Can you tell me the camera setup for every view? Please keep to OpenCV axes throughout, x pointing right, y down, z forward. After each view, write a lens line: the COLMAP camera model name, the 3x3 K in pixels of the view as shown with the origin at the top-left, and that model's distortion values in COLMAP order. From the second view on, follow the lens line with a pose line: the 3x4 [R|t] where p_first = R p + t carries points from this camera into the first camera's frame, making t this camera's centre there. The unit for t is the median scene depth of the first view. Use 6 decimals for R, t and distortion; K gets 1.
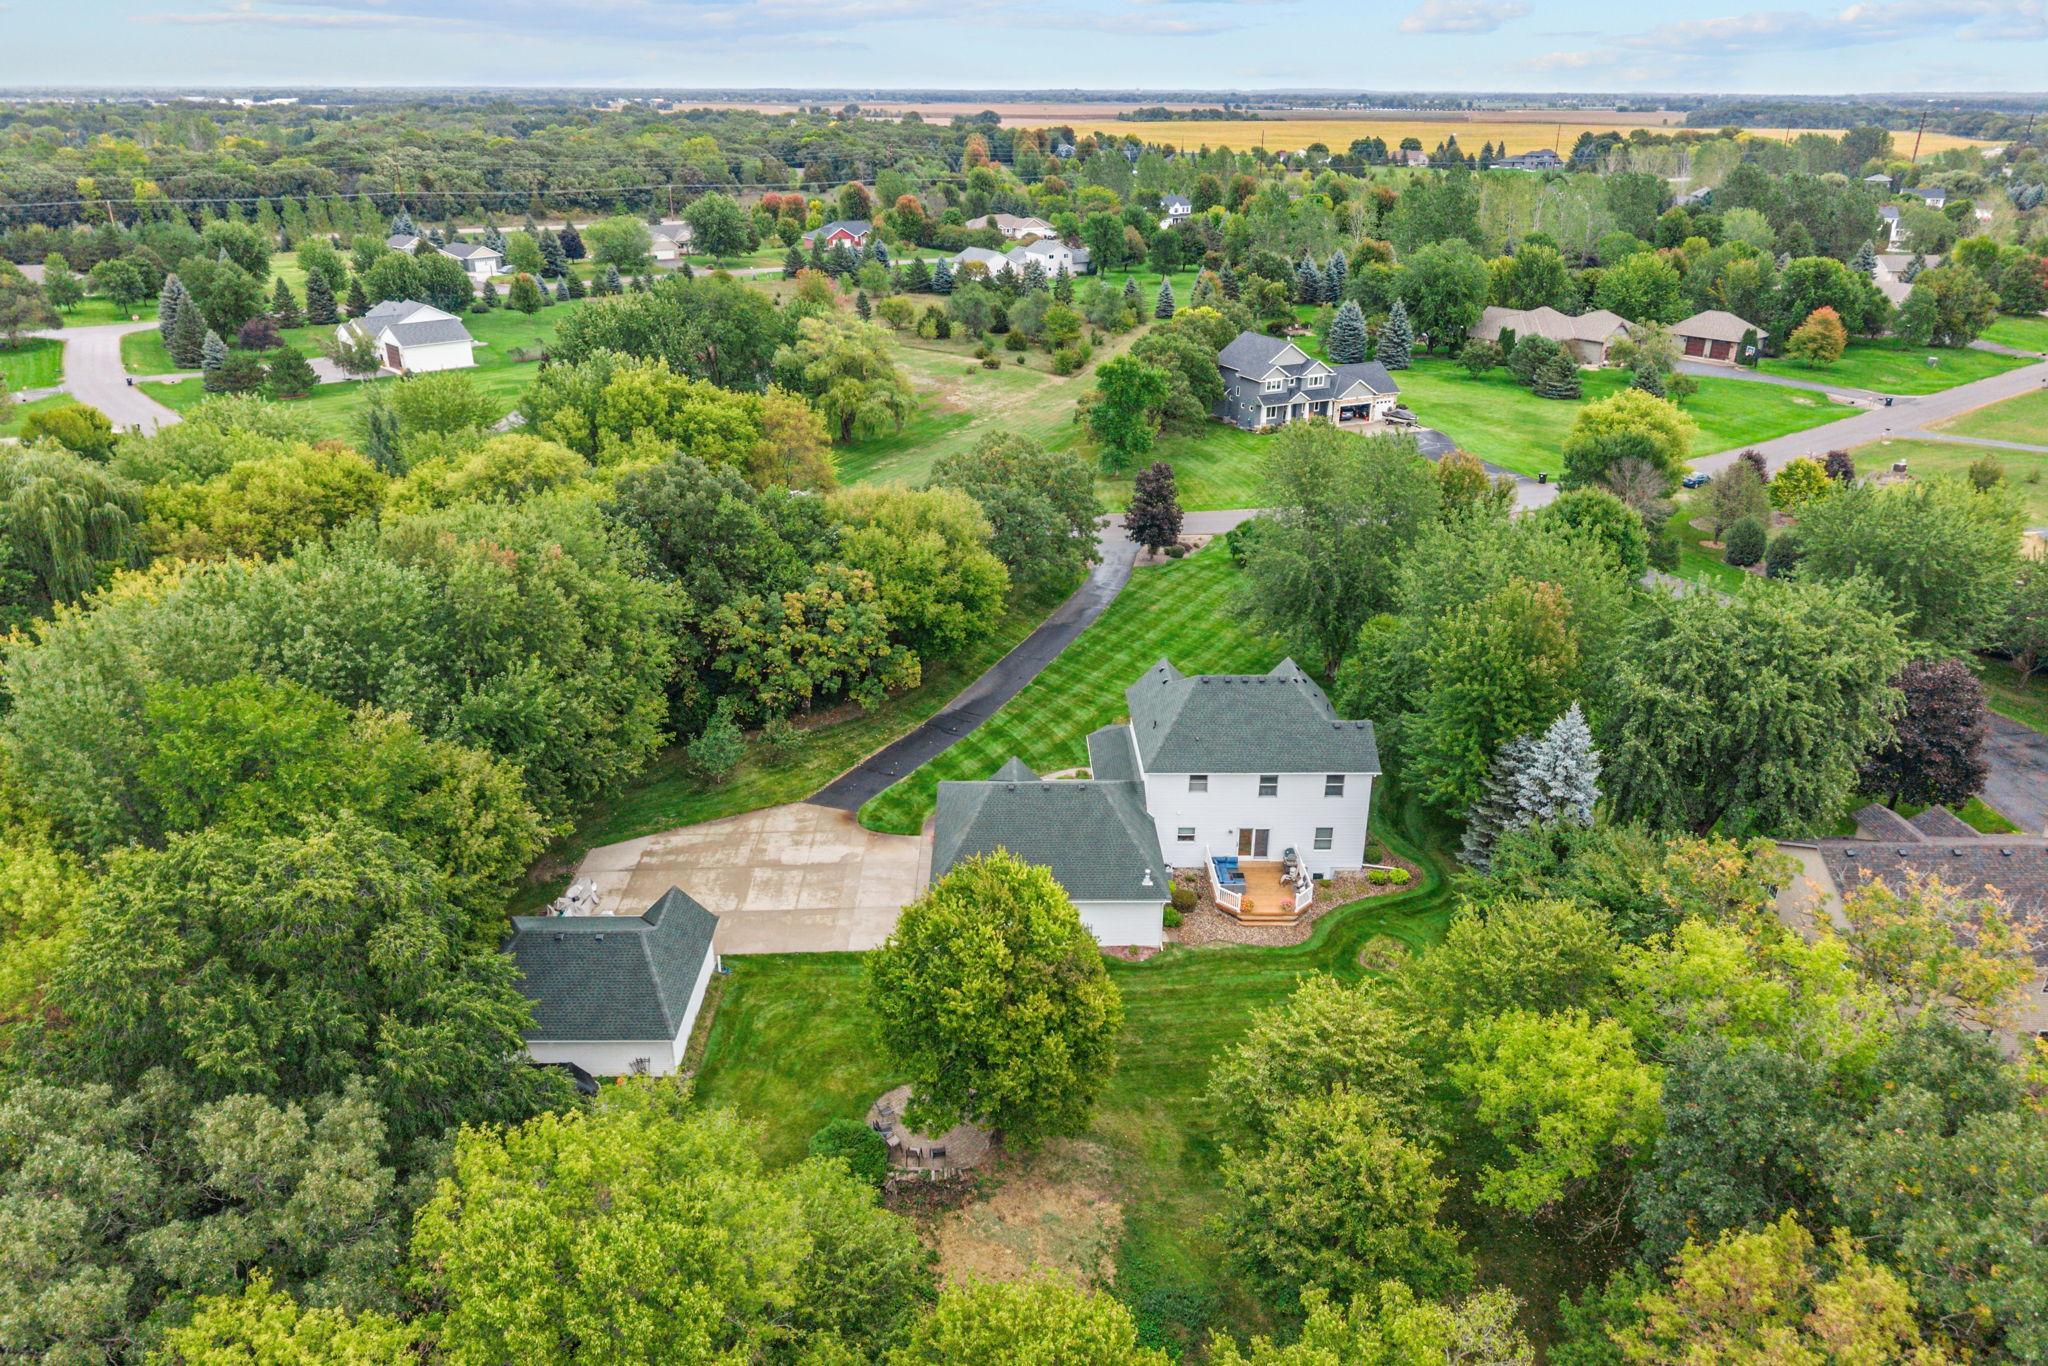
lens RADIAL K [[1360.1, 0, 1018.2], [0, 1360.1, 687.5], [0, 0, 1]] dist [0.028601, -0.029415]
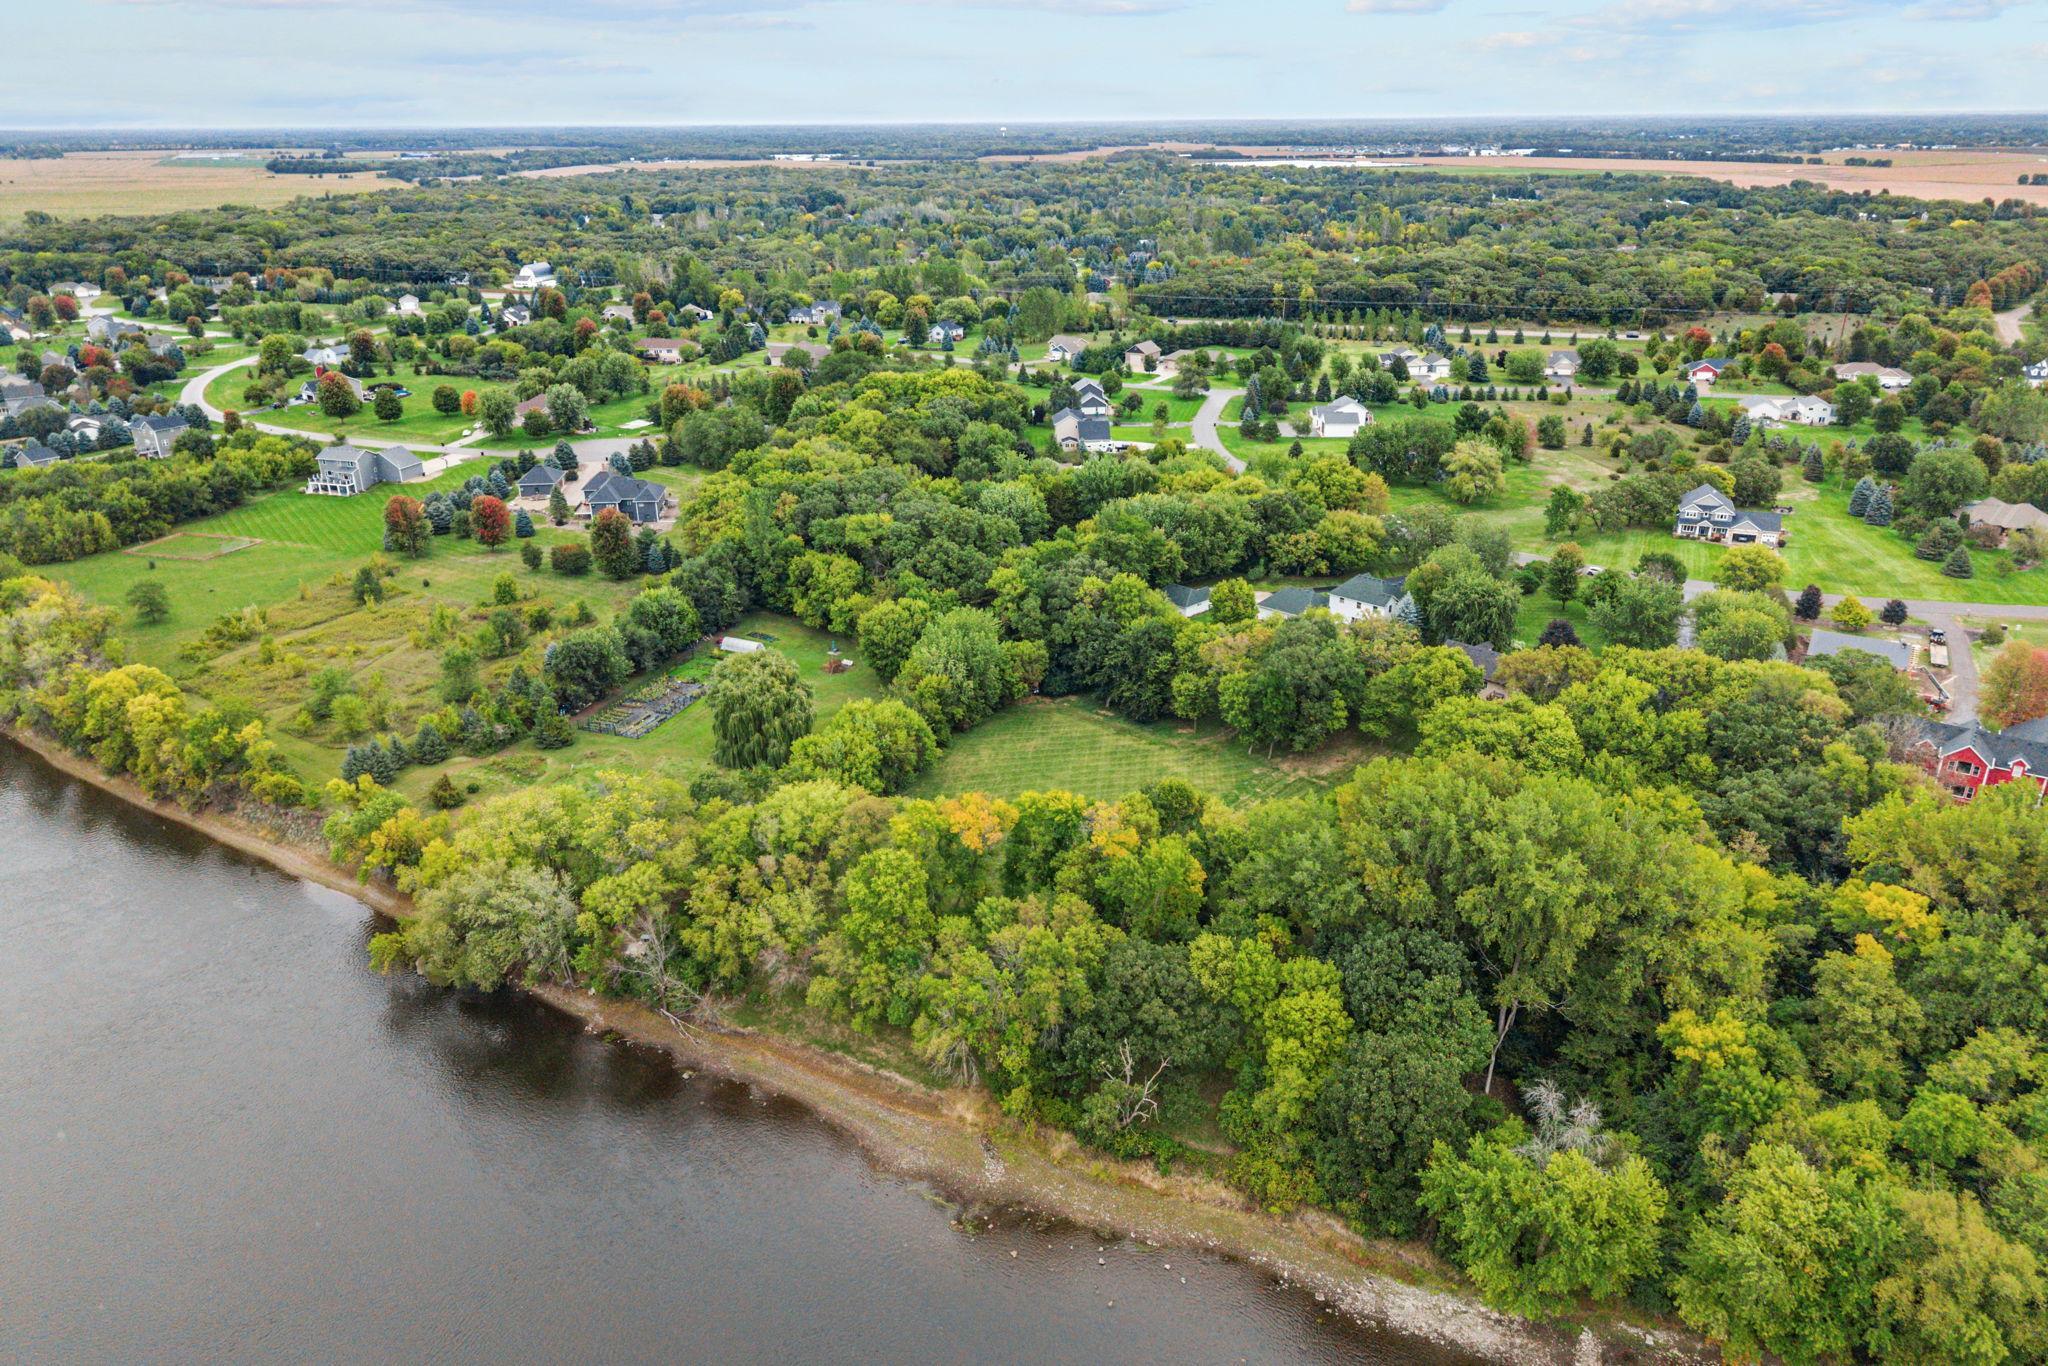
lens RADIAL K [[1360.1, 0, 1018.2], [0, 1360.1, 687.5], [0, 0, 1]] dist [0.028601, -0.029415]
pose [[0.691127, 0.268720, -0.670920, 0.777440], [-0.278533, 0.955634, 0.095832, 0.071009], [0.666906, 0.120641, 0.735311, -0.847995]]
